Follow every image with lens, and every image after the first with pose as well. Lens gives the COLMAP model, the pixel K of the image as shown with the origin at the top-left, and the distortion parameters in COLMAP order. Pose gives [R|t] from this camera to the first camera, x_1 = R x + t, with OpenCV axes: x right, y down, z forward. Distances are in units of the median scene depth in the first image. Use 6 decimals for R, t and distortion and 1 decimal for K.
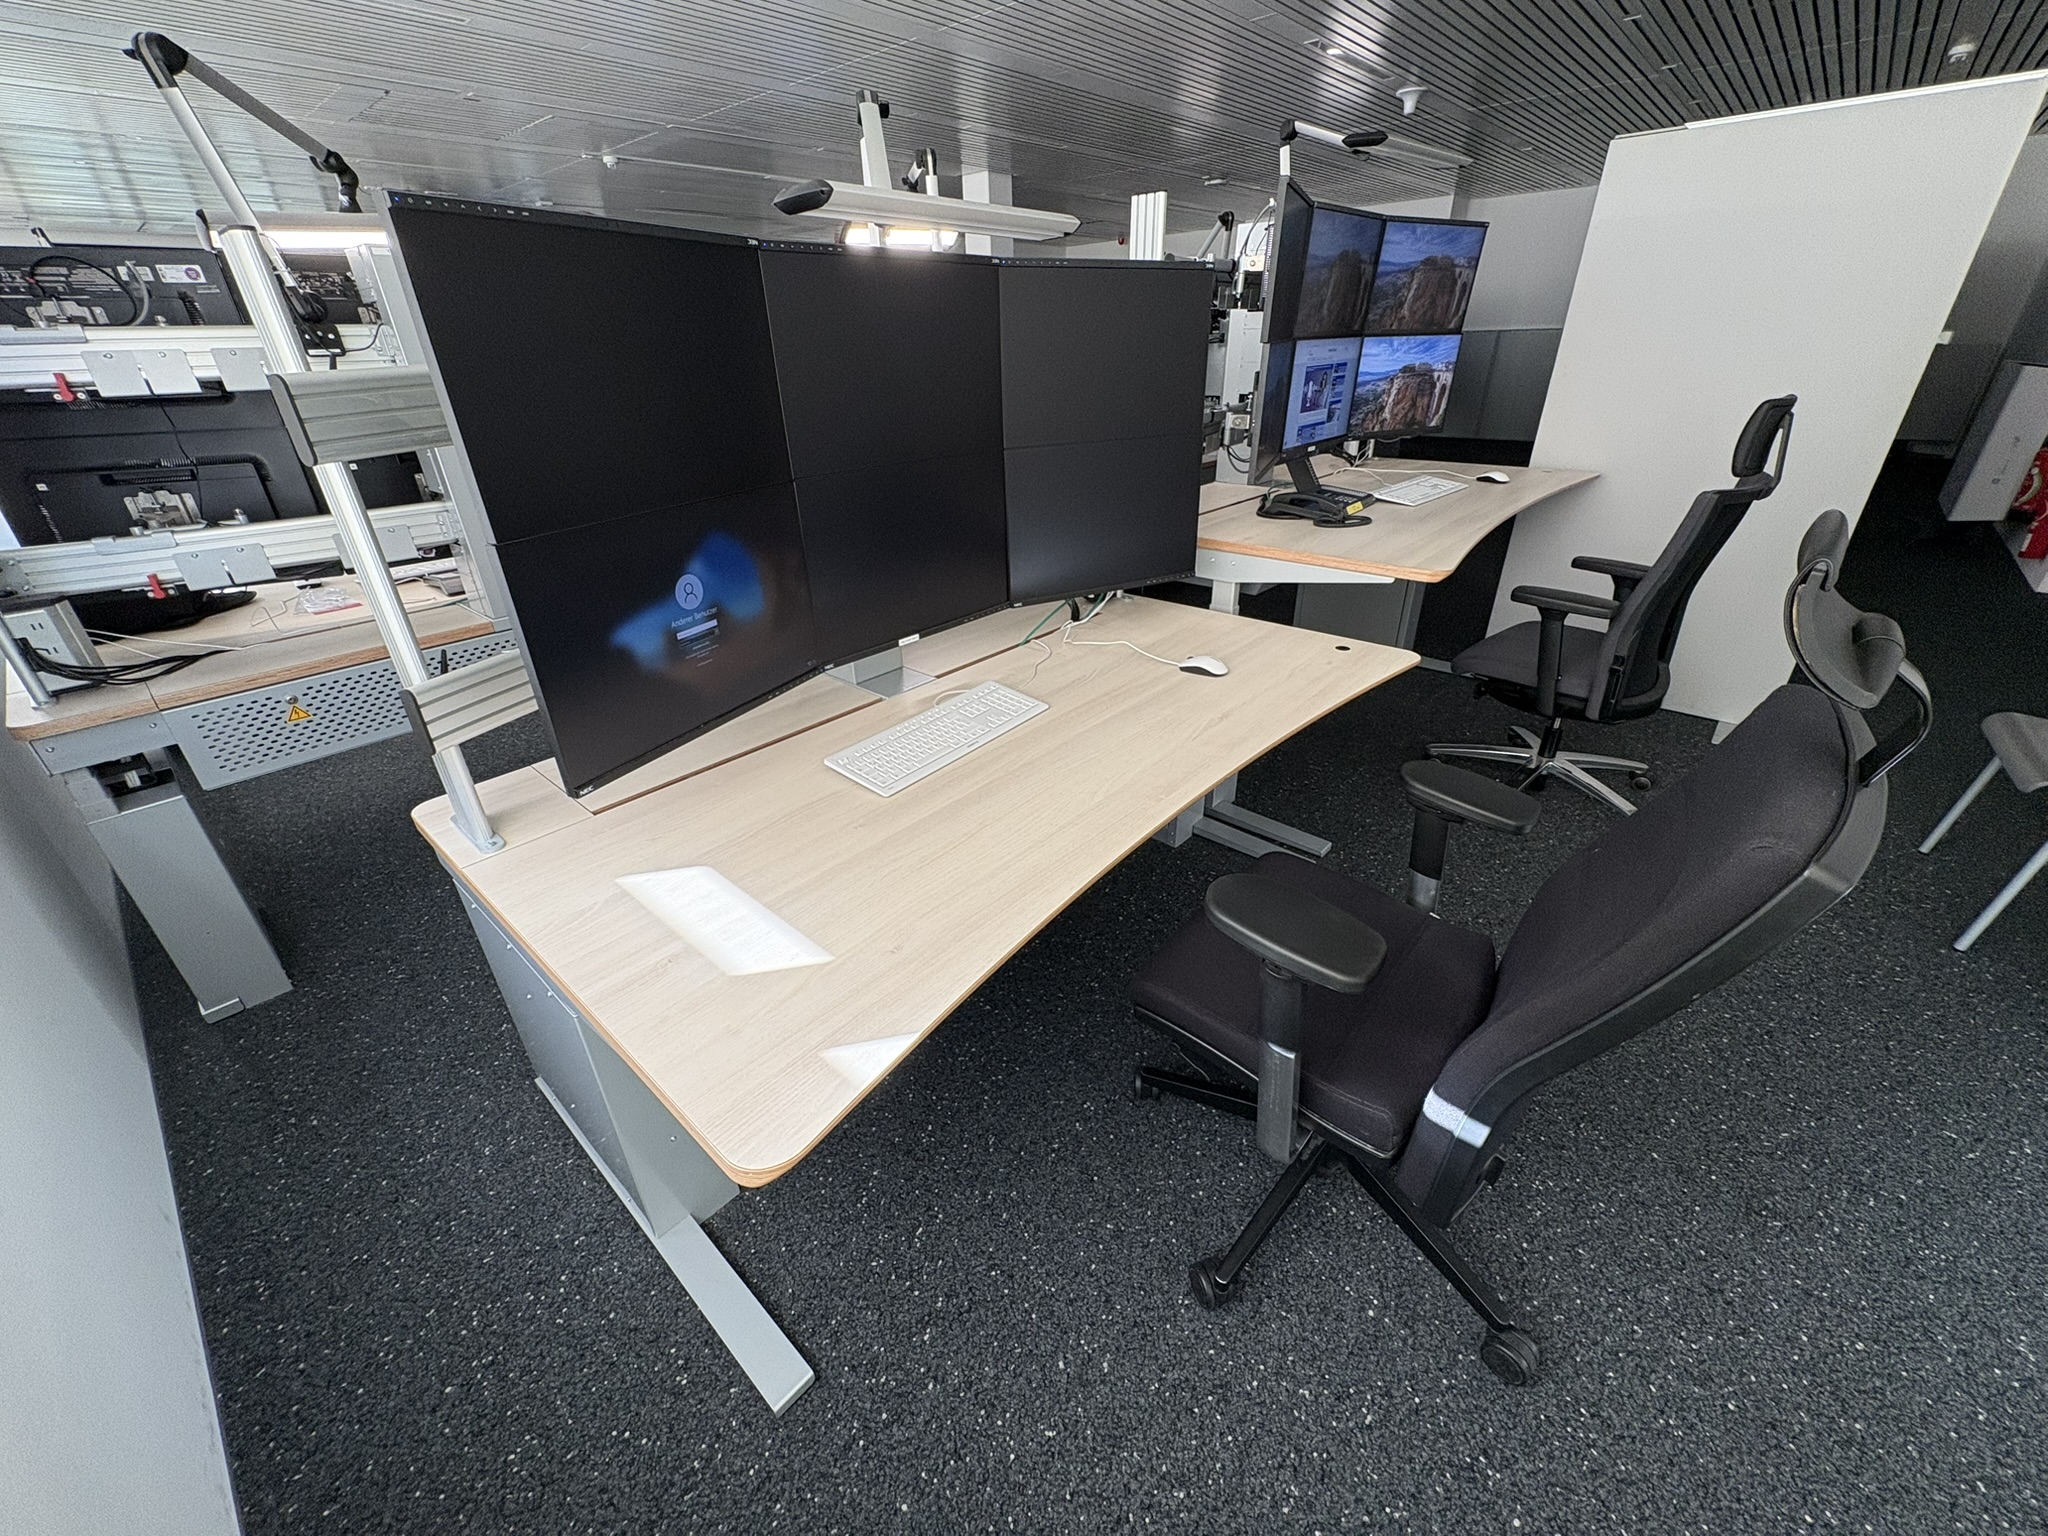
lens RADIAL K [[813.2, 0, 1017.9], [0, 813.2, 765.9], [0, 0, 1]] dist [0.001003, -0.000211]
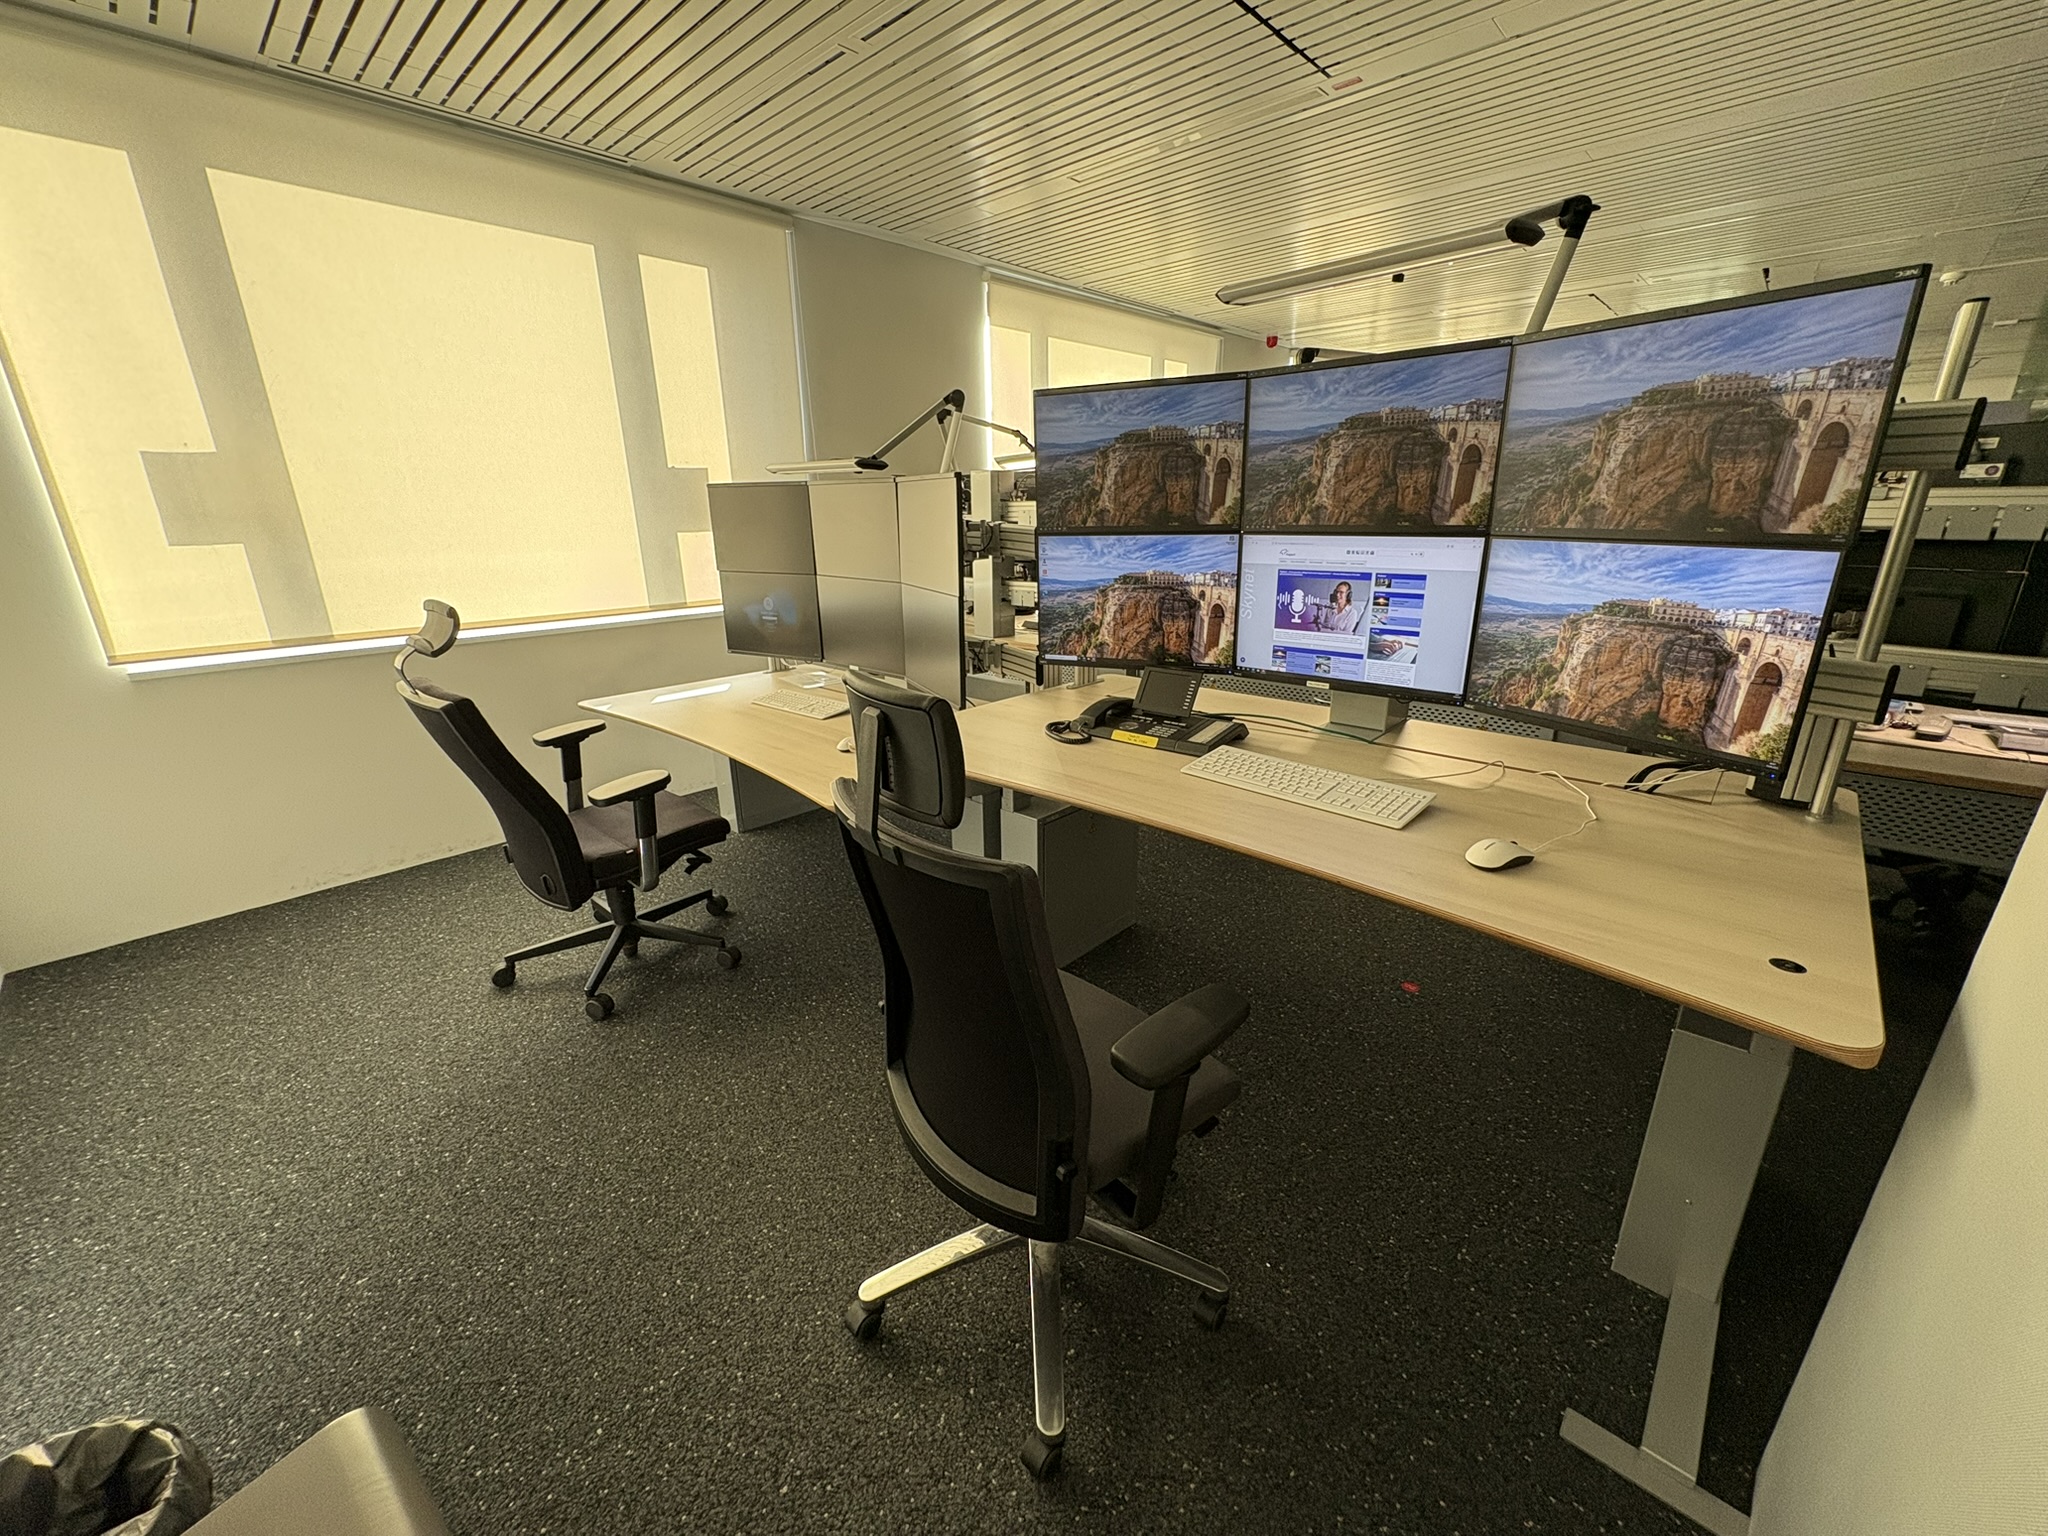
lens RADIAL K [[813.2, 0, 1021.0], [0, 813.2, 764.8], [0, 0, 1]] dist [0.001003, -0.000211]
pose [[-0.017562, 0.330700, -0.943573, 1.764350], [-0.452621, 0.838853, 0.302422, -0.734180], [0.891530, 0.432392, 0.134950, 1.233015]]
